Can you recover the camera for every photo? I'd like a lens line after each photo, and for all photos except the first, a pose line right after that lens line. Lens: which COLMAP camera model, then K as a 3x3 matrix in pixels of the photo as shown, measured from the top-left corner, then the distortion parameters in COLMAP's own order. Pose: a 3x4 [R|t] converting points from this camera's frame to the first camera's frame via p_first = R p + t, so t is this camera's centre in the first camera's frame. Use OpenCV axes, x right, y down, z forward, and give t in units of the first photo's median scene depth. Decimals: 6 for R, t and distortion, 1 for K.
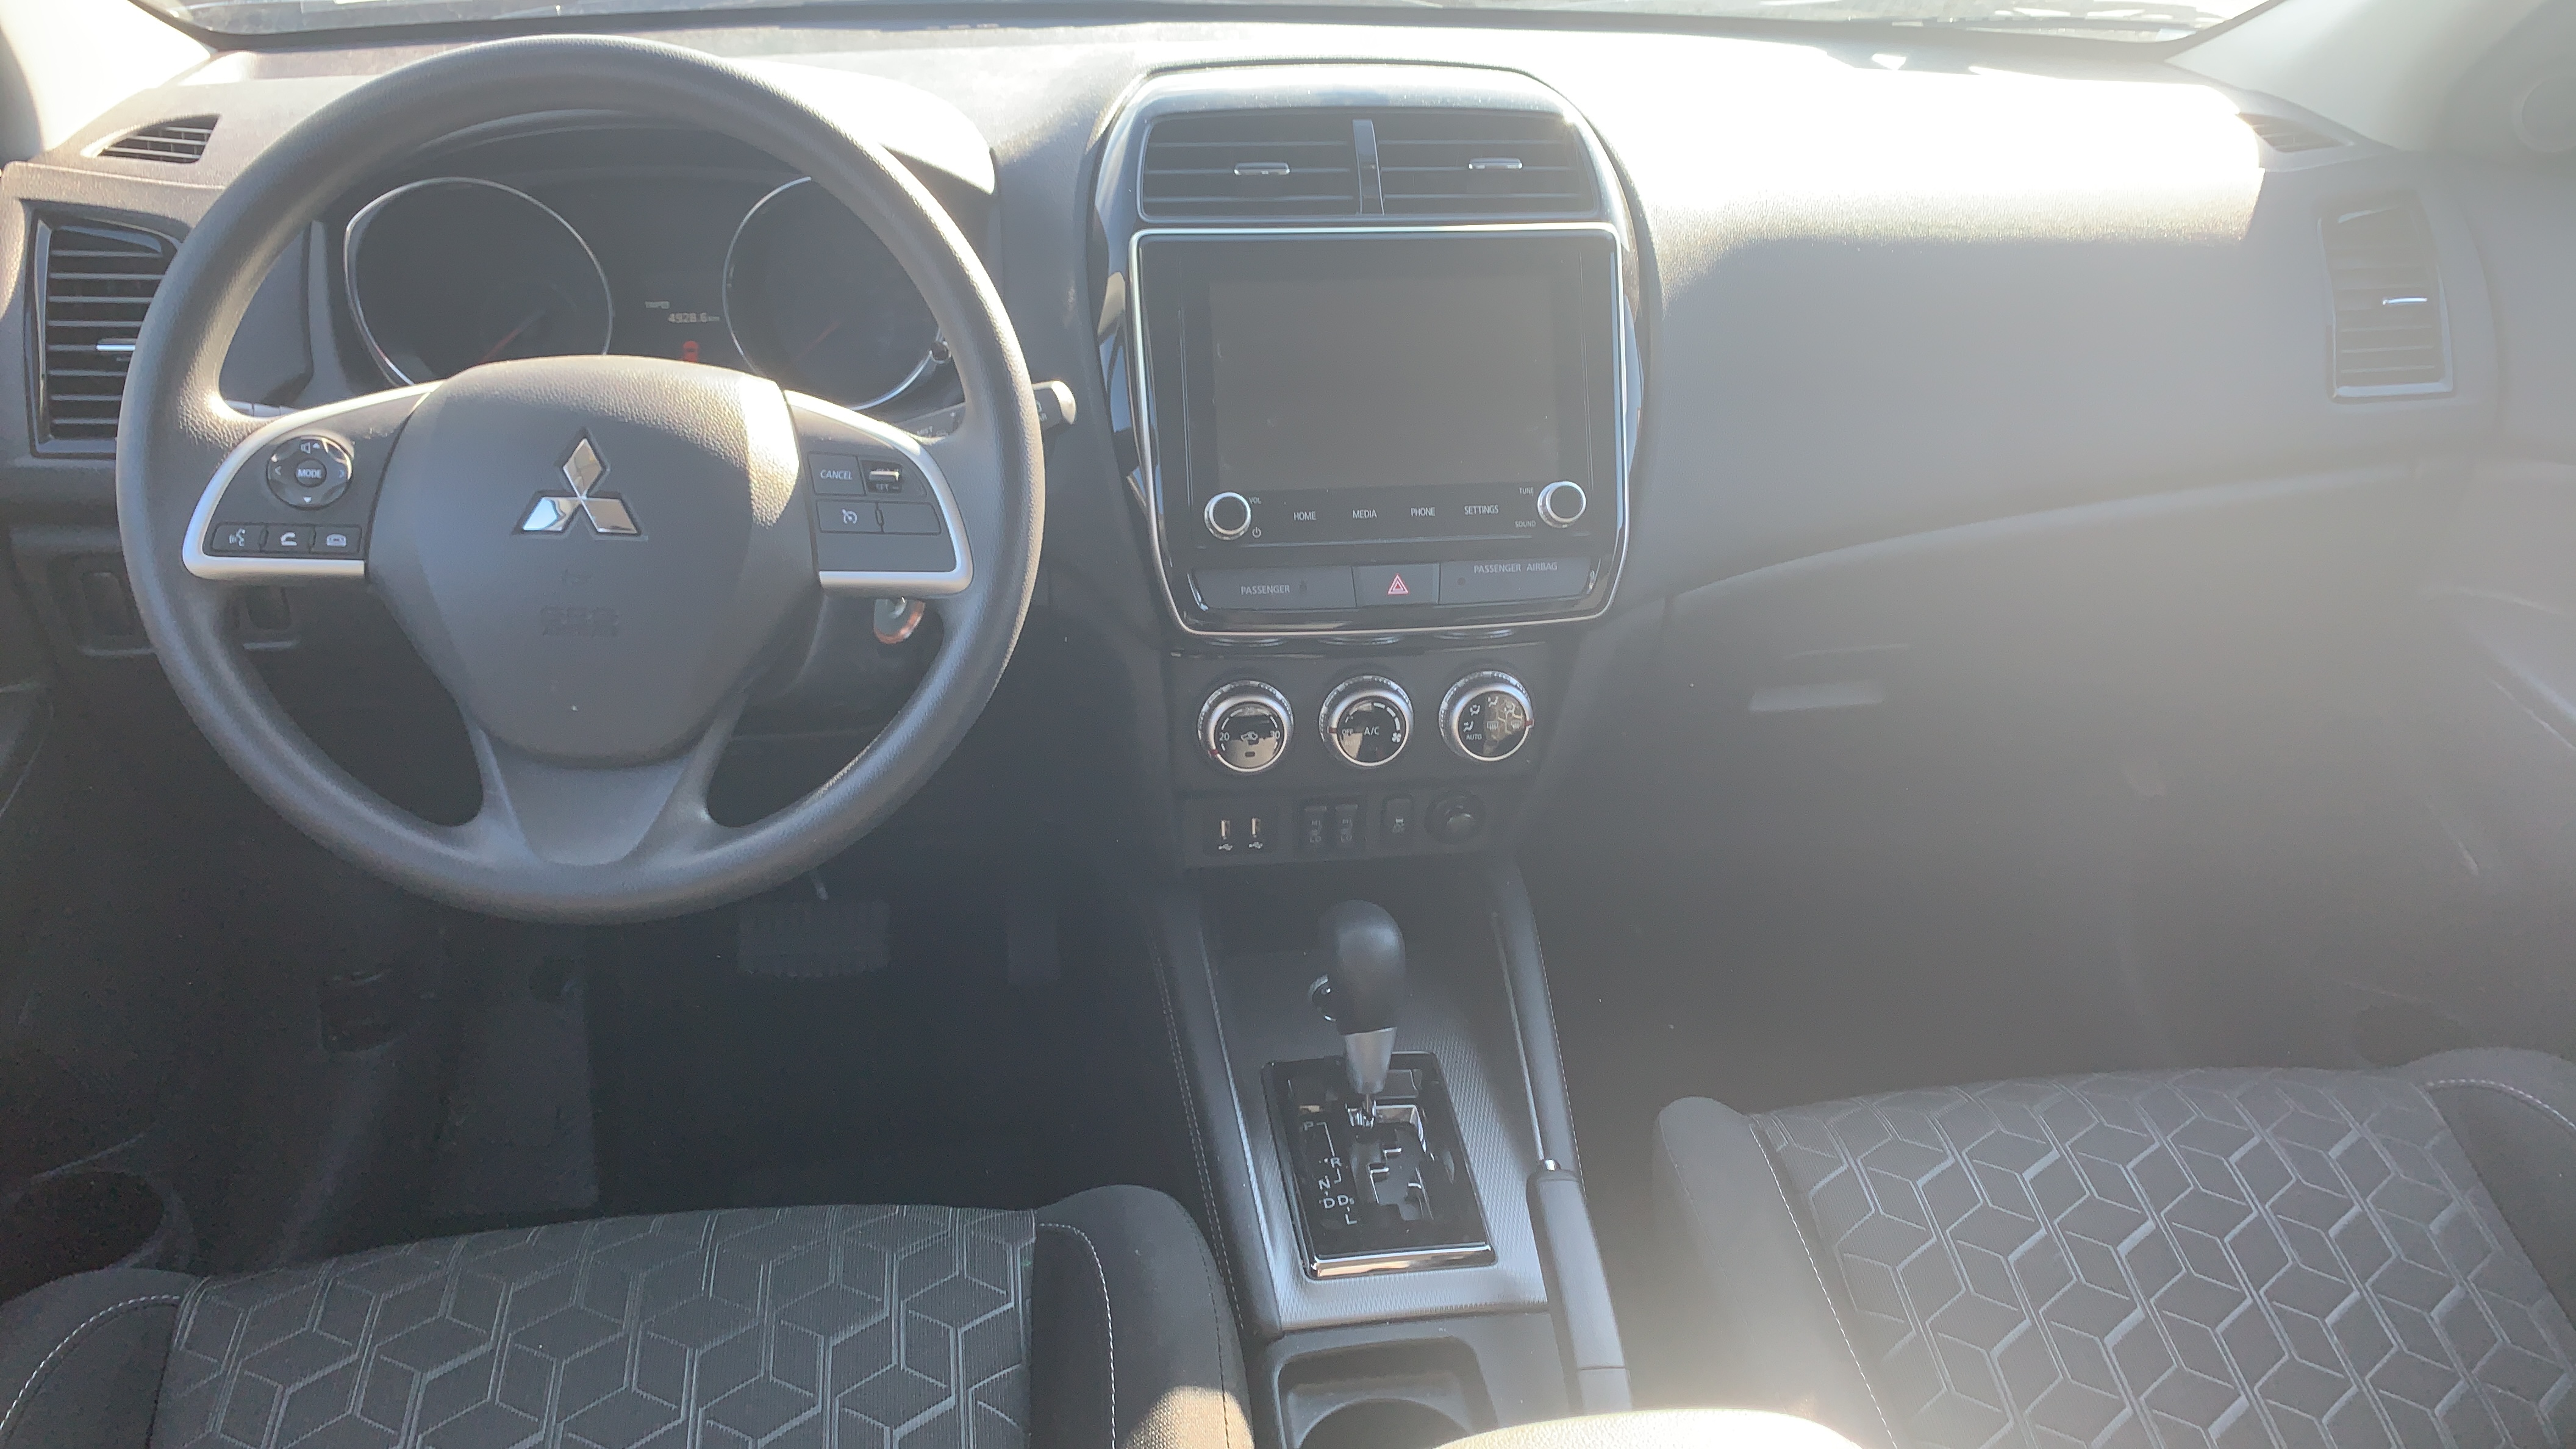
lens RADIAL K [[1741.5, 0, 1288.0], [0, 1741.5, 724.5], [0, 0, 1]] dist [-0.002517, -0.002556]
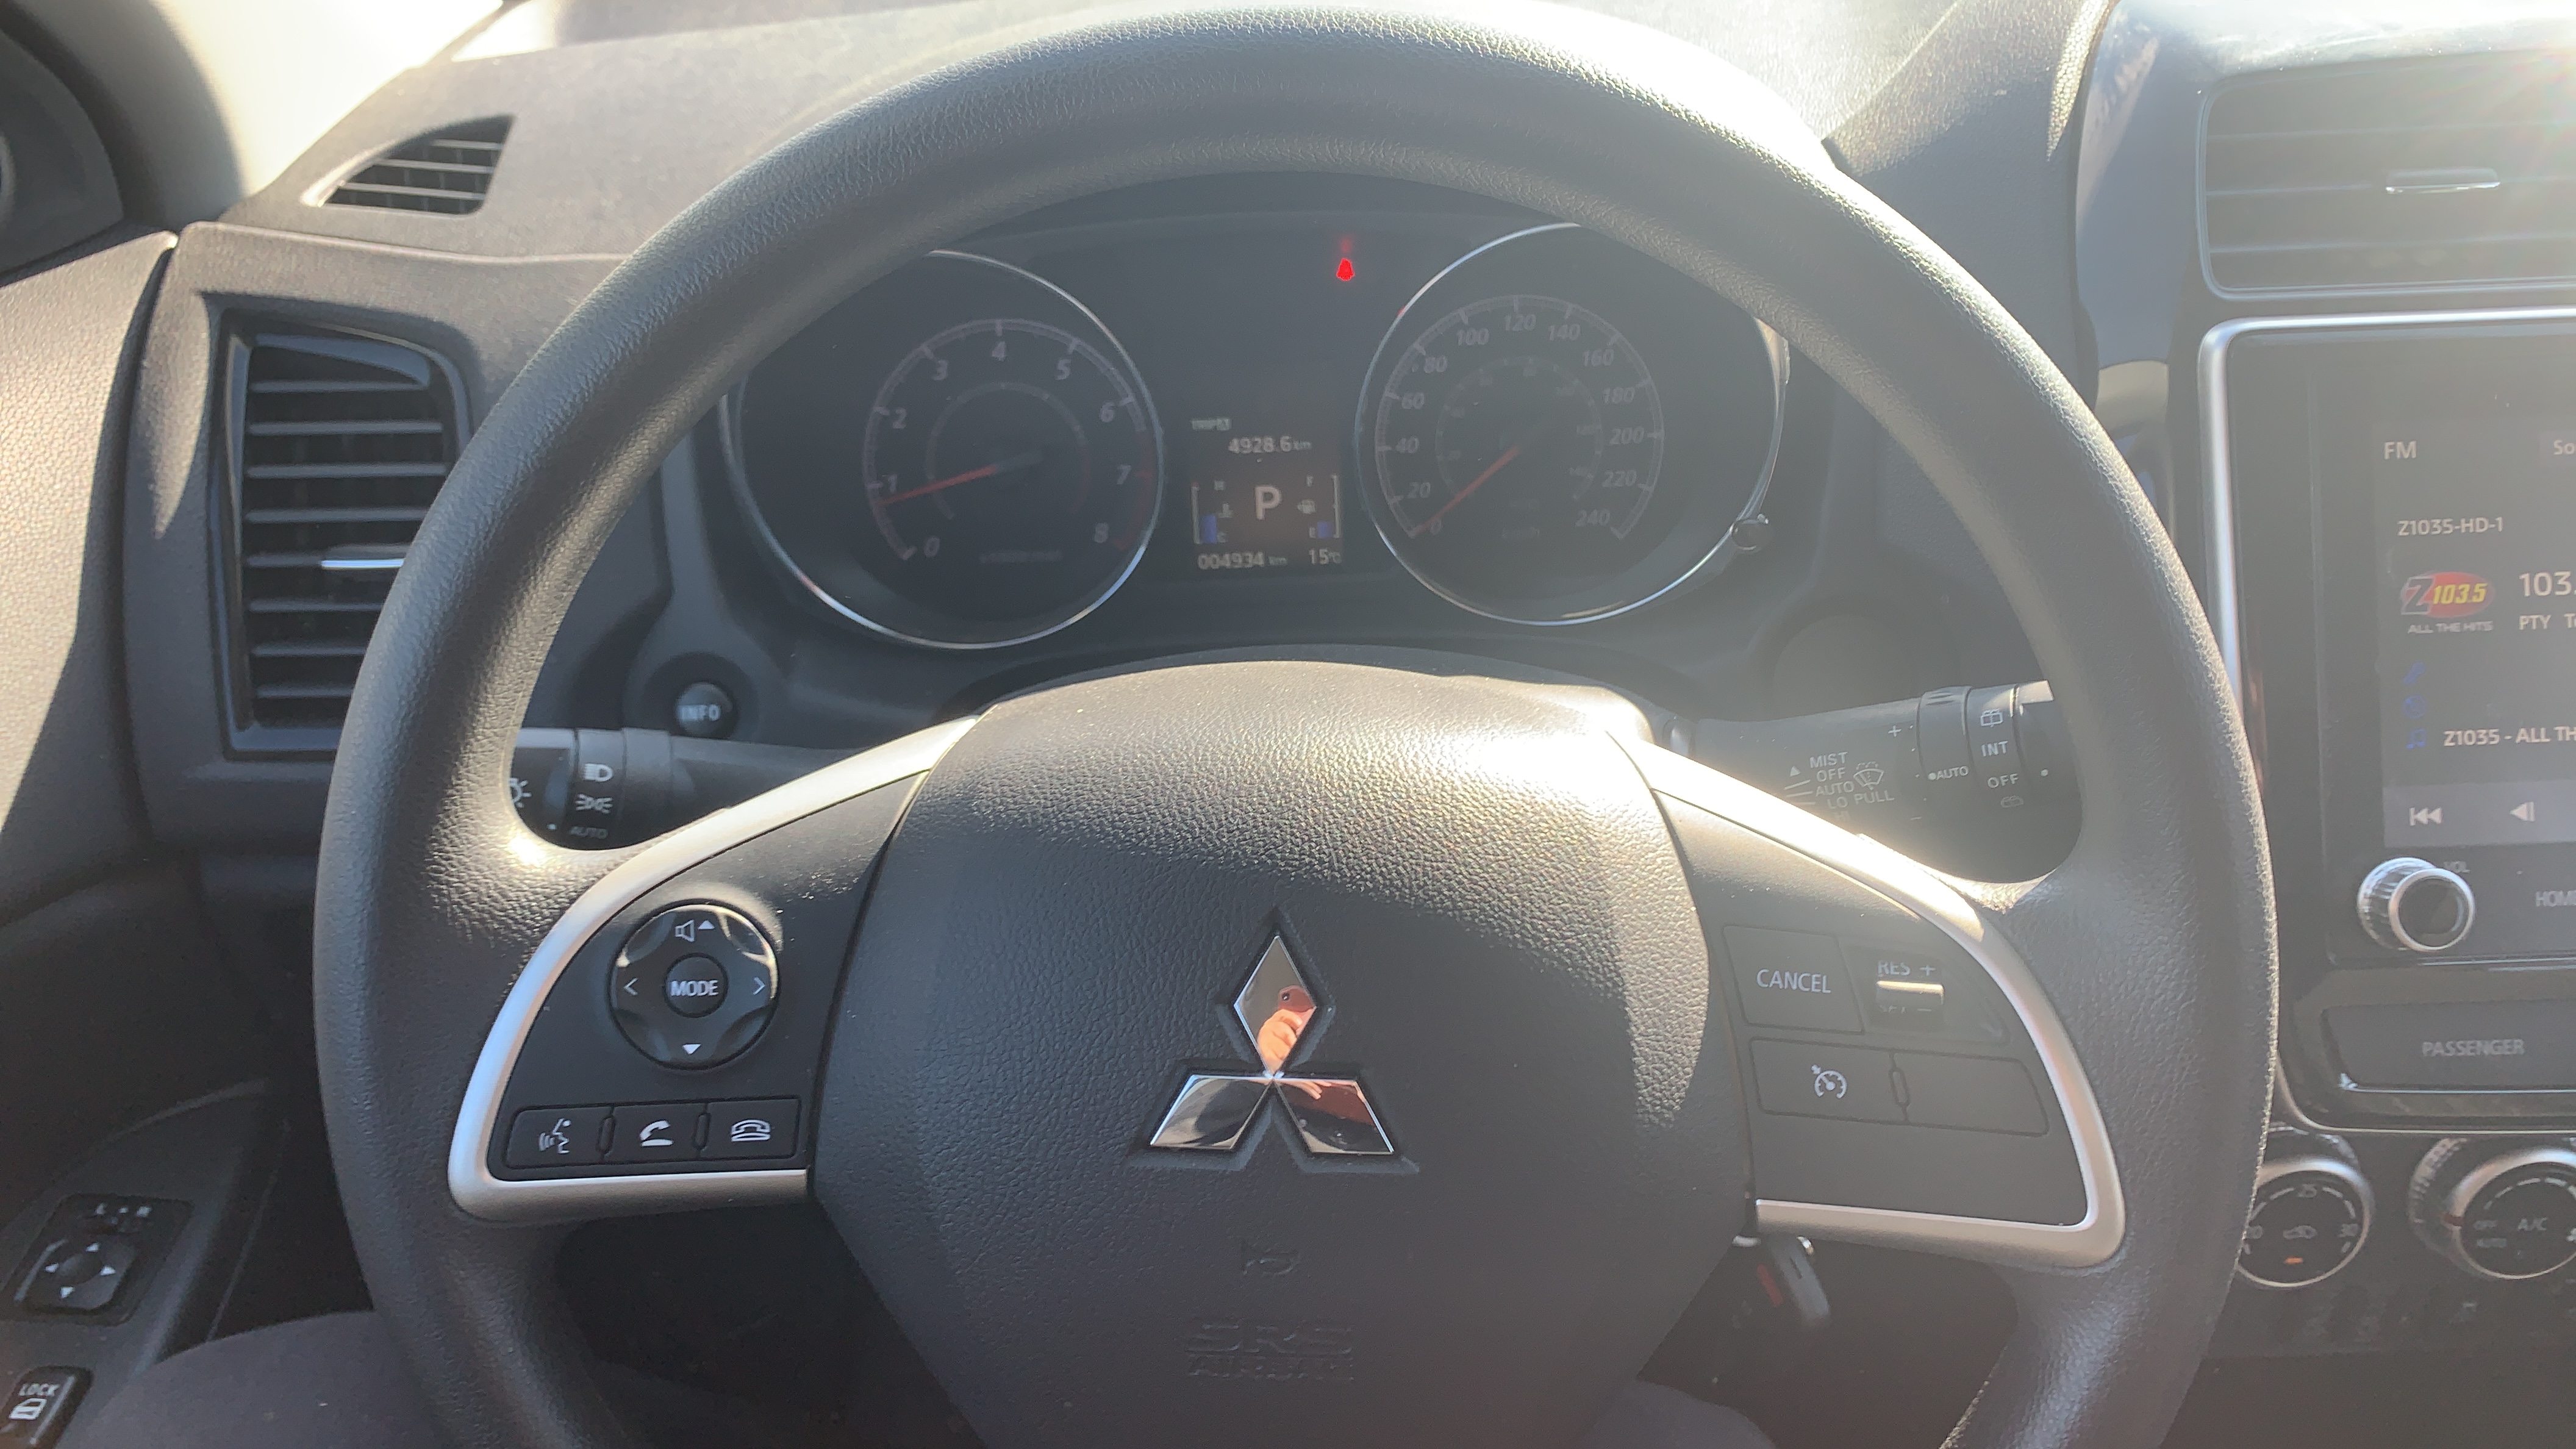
lens RADIAL K [[1741.5, 0, 1288.0], [0, 1741.5, 724.5], [0, 0, 1]] dist [-0.002517, -0.002556]
pose [[0.988746, 0.021049, -0.148114, -0.279785], [-0.009794, 0.997036, 0.076311, -0.209286], [0.149281, -0.074002, 0.986022, 0.471435]]
